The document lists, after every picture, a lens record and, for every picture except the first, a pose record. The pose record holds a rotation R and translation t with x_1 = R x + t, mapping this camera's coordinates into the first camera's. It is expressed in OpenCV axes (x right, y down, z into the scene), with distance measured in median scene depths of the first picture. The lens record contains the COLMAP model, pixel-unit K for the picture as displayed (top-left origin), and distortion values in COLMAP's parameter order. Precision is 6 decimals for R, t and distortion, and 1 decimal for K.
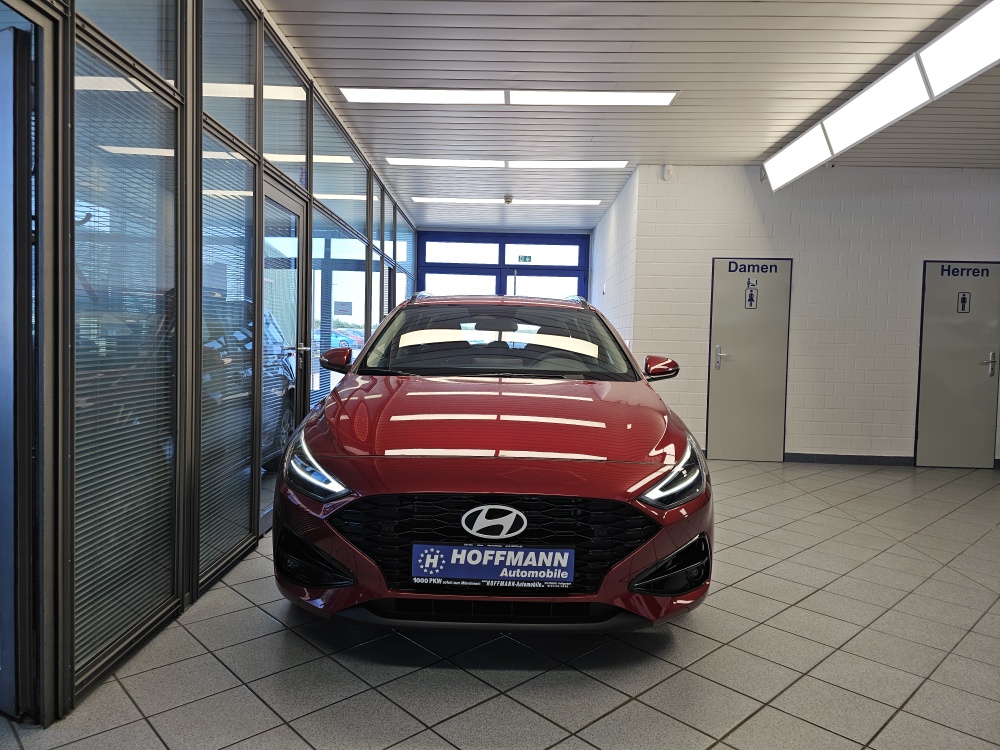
lens RADIAL K [[684.8, 0, 504.1], [0, 684.8, 368.5], [0, 0, 1]] dist [0.048312, -0.062469]
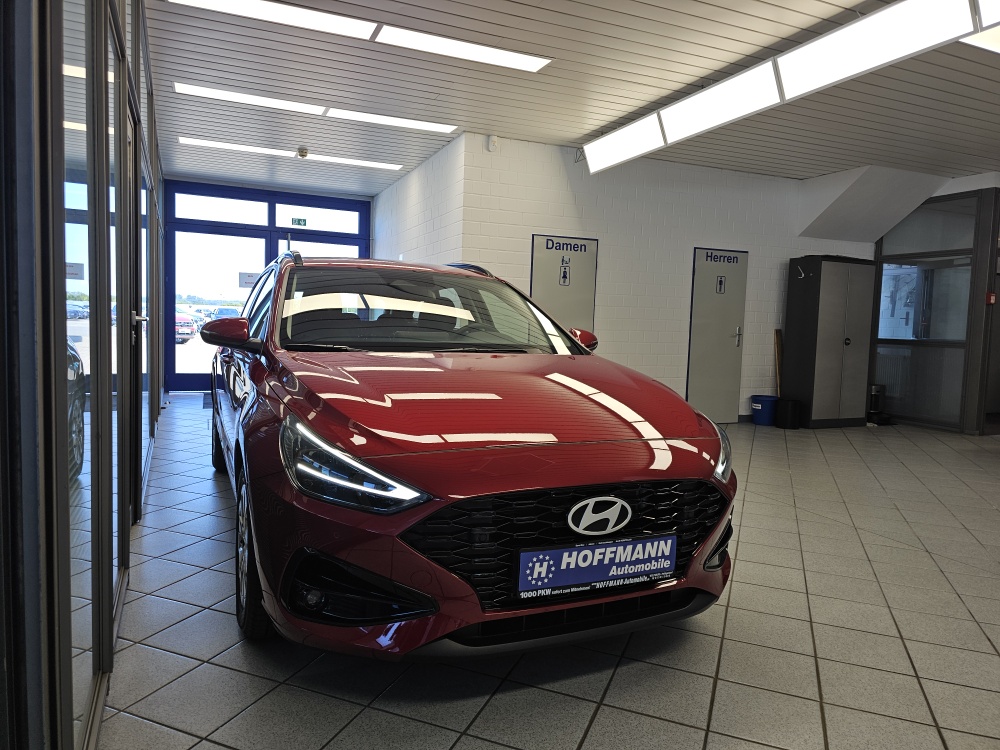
lens RADIAL K [[676.6, 0, 491.8], [0, 676.6, 375.2], [0, 0, 1]] dist [0.071353, -0.079640]
pose [[0.905145, -0.026737, 0.424262, -0.506355], [0.006733, 0.998797, 0.048579, -0.000466], [-0.425050, -0.041115, 0.904235, 0.276328]]
